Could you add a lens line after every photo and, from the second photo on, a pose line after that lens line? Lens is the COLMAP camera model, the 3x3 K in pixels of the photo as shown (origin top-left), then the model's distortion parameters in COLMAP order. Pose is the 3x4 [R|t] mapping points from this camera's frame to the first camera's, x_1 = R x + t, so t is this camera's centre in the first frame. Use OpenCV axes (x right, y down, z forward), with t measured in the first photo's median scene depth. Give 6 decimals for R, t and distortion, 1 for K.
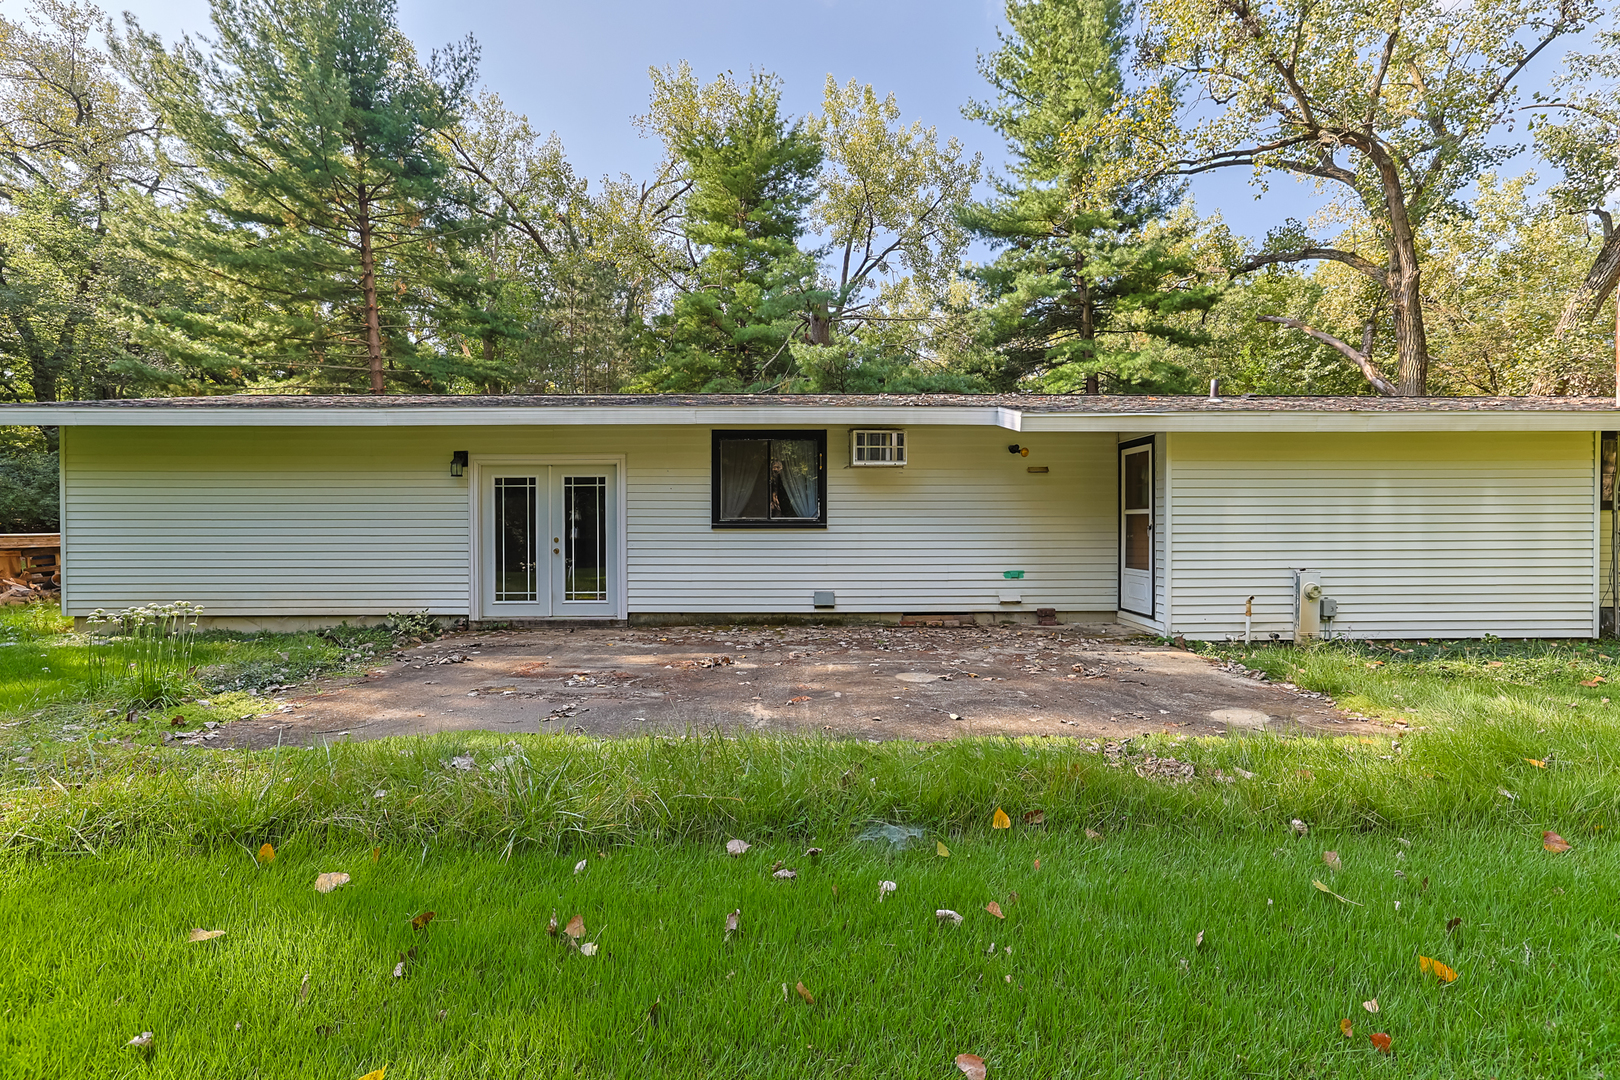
lens RADIAL K [[736.6, 0, 804.0], [0, 736.6, 532.4], [0, 0, 1]] dist [-0.021926, 0.018505]
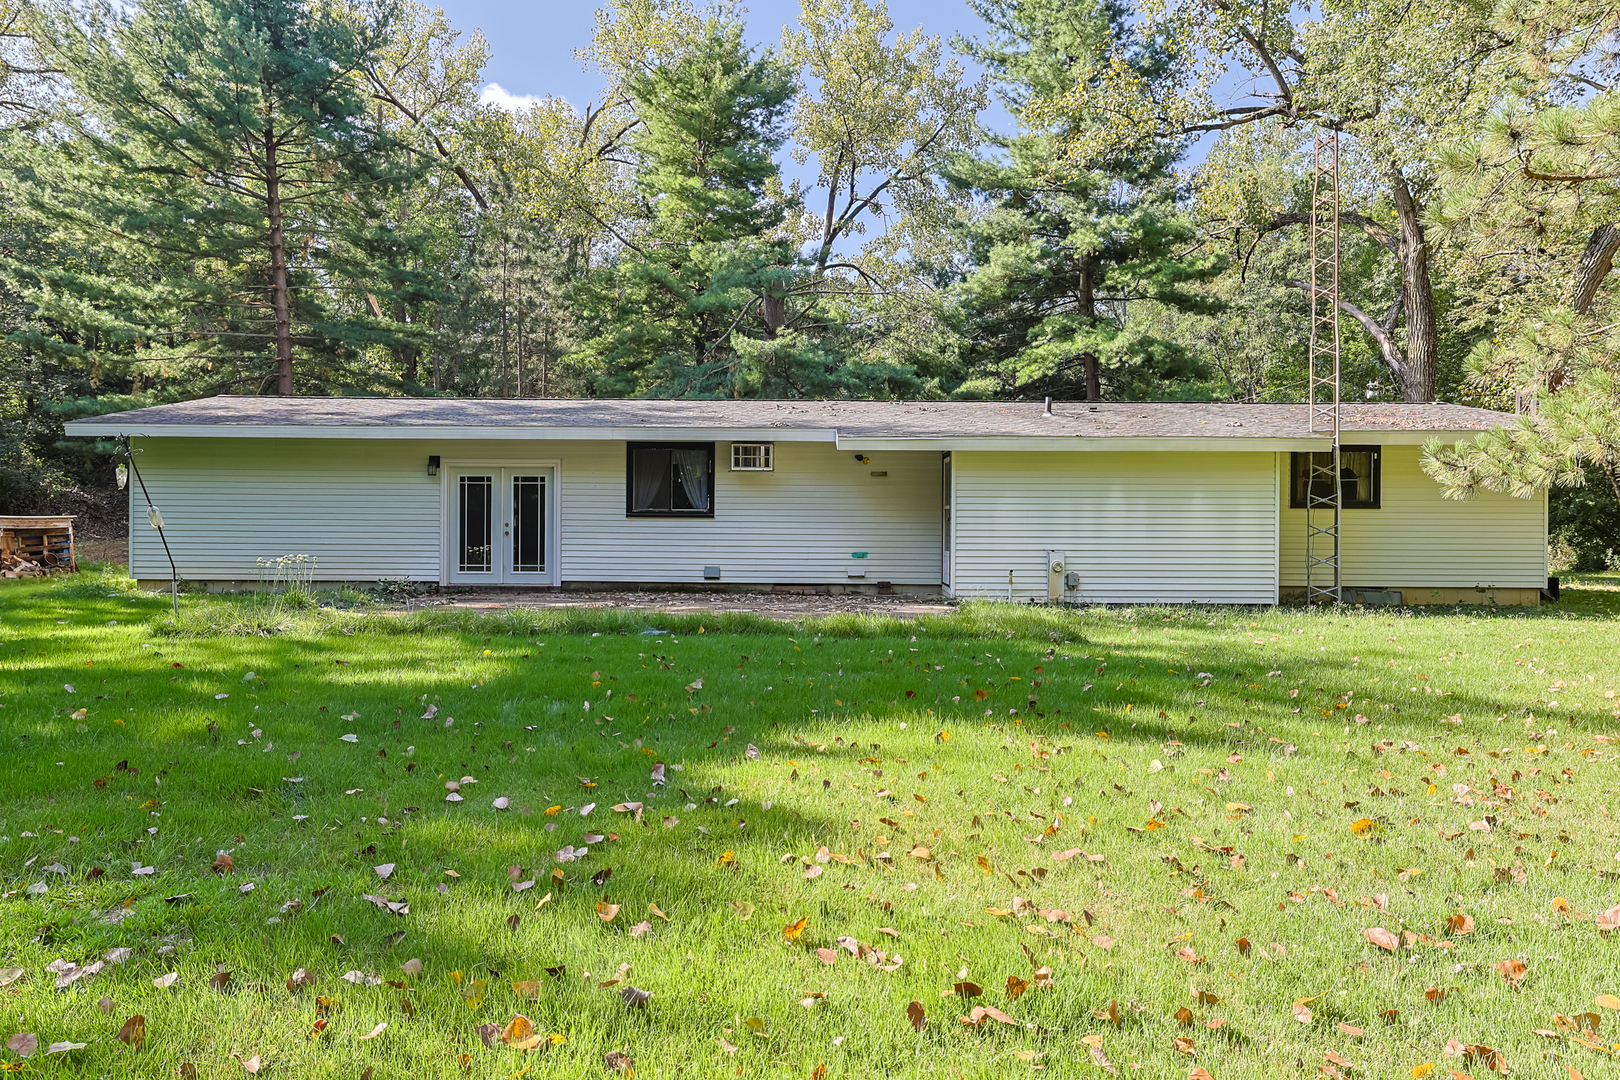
lens RADIAL K [[1063.3, 0, 796.2], [0, 1063.3, 526.1], [0, 0, 1]] dist [0.035832, 0.000317]
pose [[0.999585, 0.009744, -0.027098, 0.088467], [-0.009793, 0.999951, -0.001663, 0.004254], [0.027081, 0.001927, 0.999631, -0.342020]]
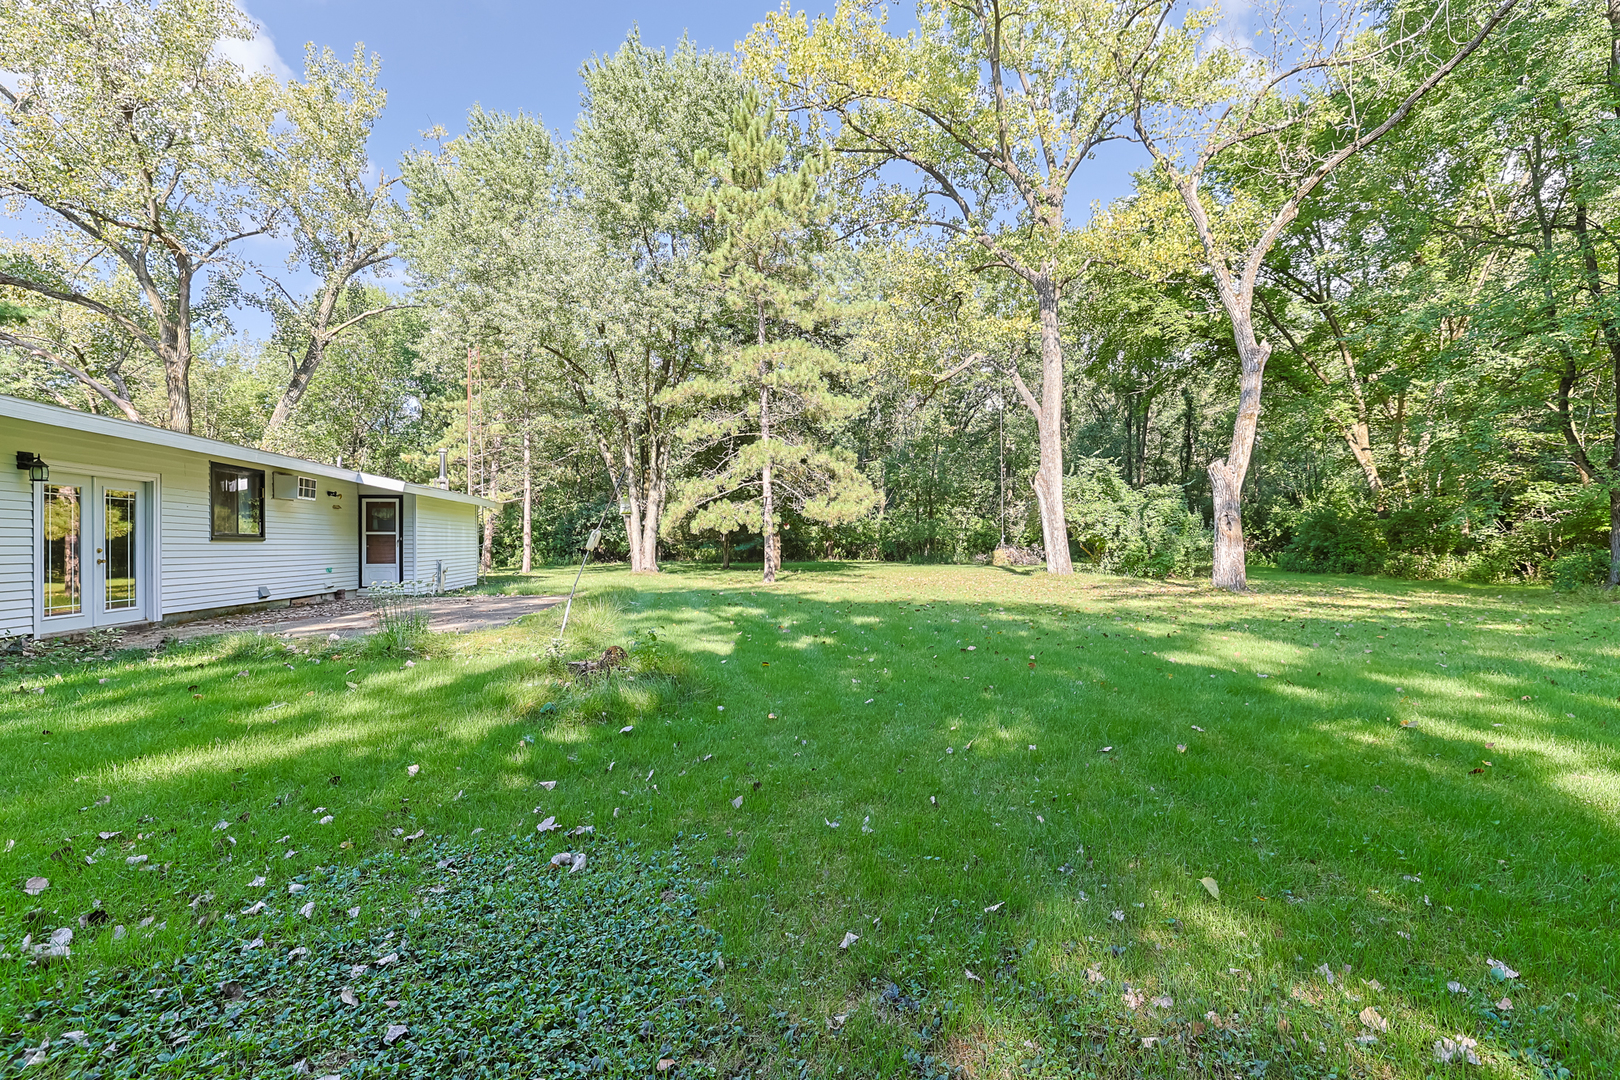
lens RADIAL K [[736.6, 0, 804.0], [0, 736.6, 532.4], [0, 0, 1]] dist [-0.021926, 0.018505]
pose [[-0.130120, 0.018234, 0.991331, -0.580524], [0.012891, 0.999777, -0.016697, 0.005747], [-0.991414, 0.010607, -0.130326, 0.063718]]
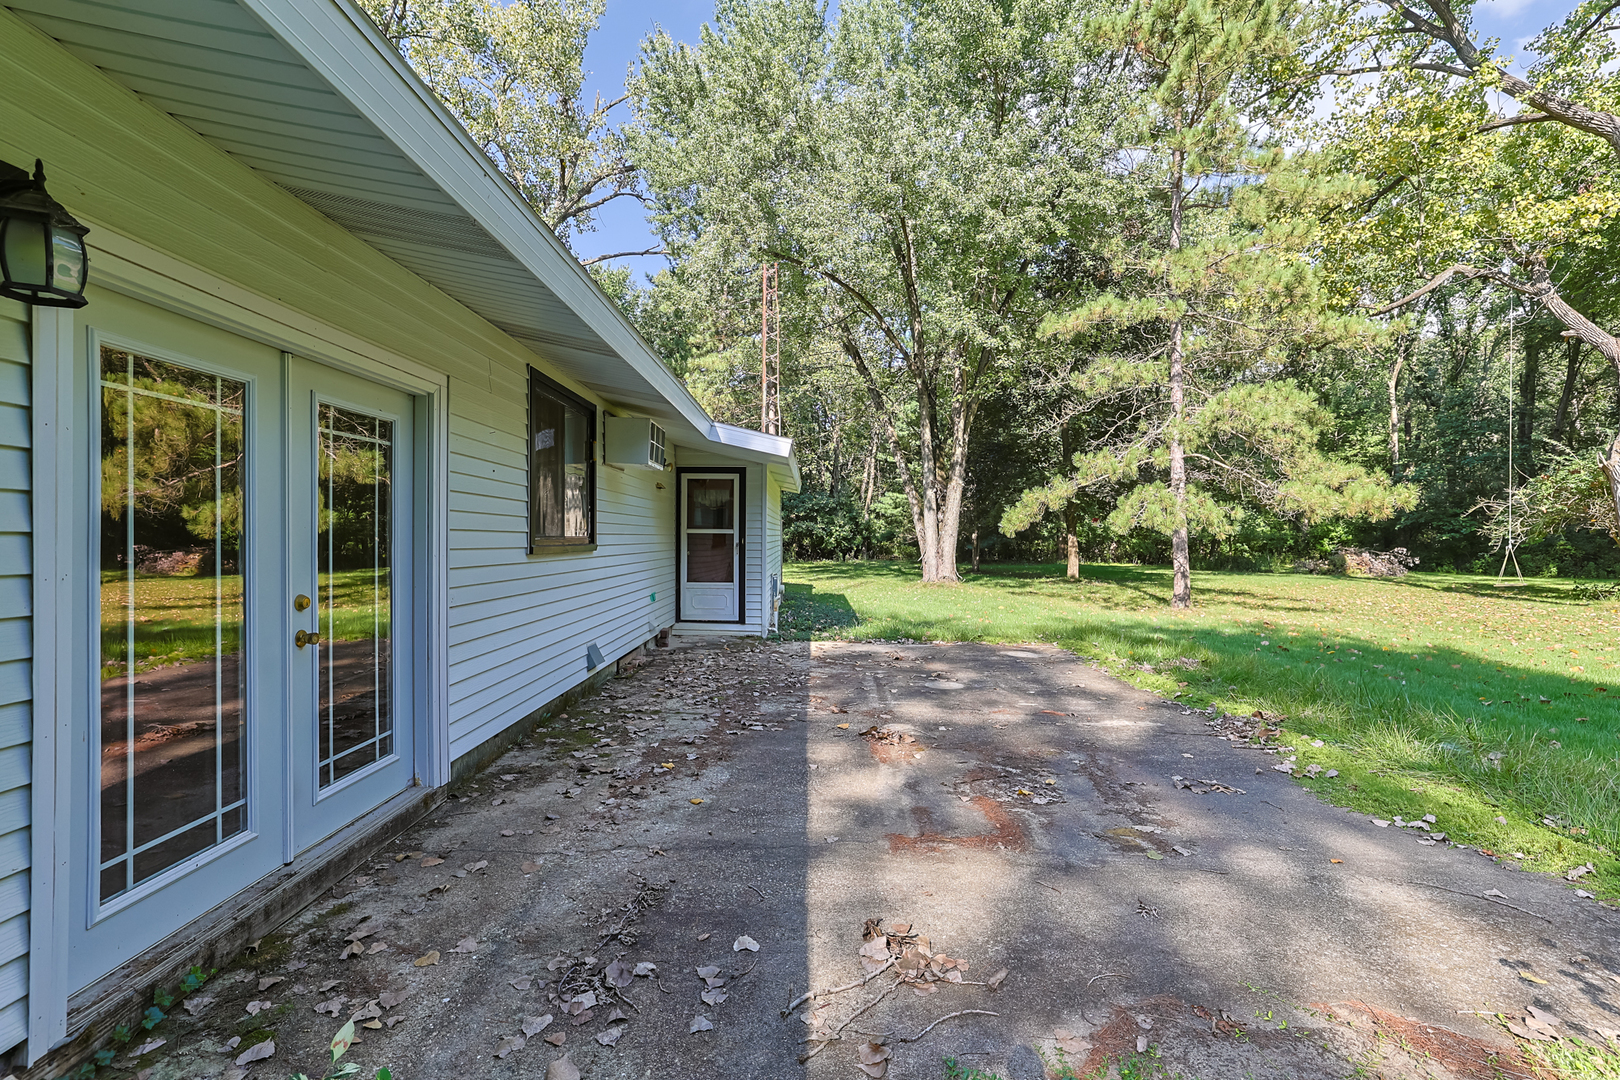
lens RADIAL K [[736.6, 0, 804.0], [0, 736.6, 532.4], [0, 0, 1]] dist [-0.021926, 0.018505]
pose [[0.034476, 0.007725, 0.999376, -0.250034], [-0.000187, 0.999970, -0.007724, -0.006671], [-0.999406, 0.000080, 0.034476, 0.306686]]
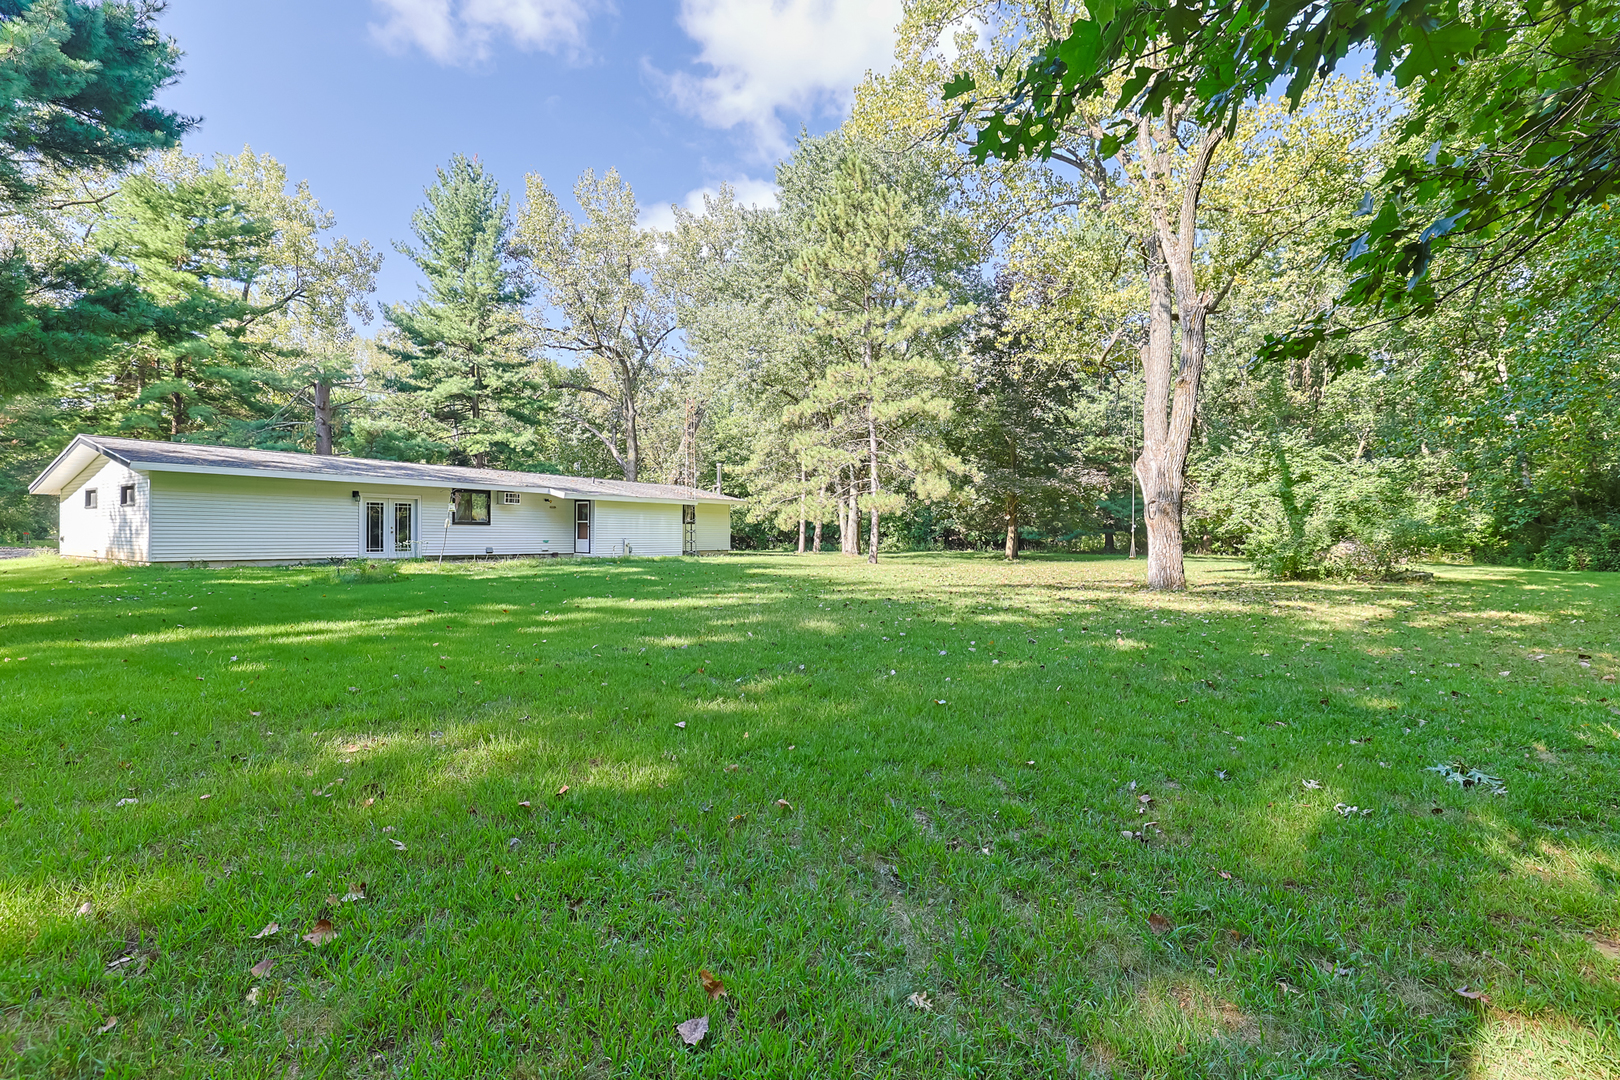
lens RADIAL K [[736.6, 0, 804.0], [0, 736.6, 532.4], [0, 0, 1]] dist [-0.021926, 0.018505]
pose [[0.575123, 0.007326, 0.818034, -0.622517], [-0.001014, 0.999966, -0.008242, 0.017712], [-0.818067, 0.003910, 0.575110, -0.632283]]
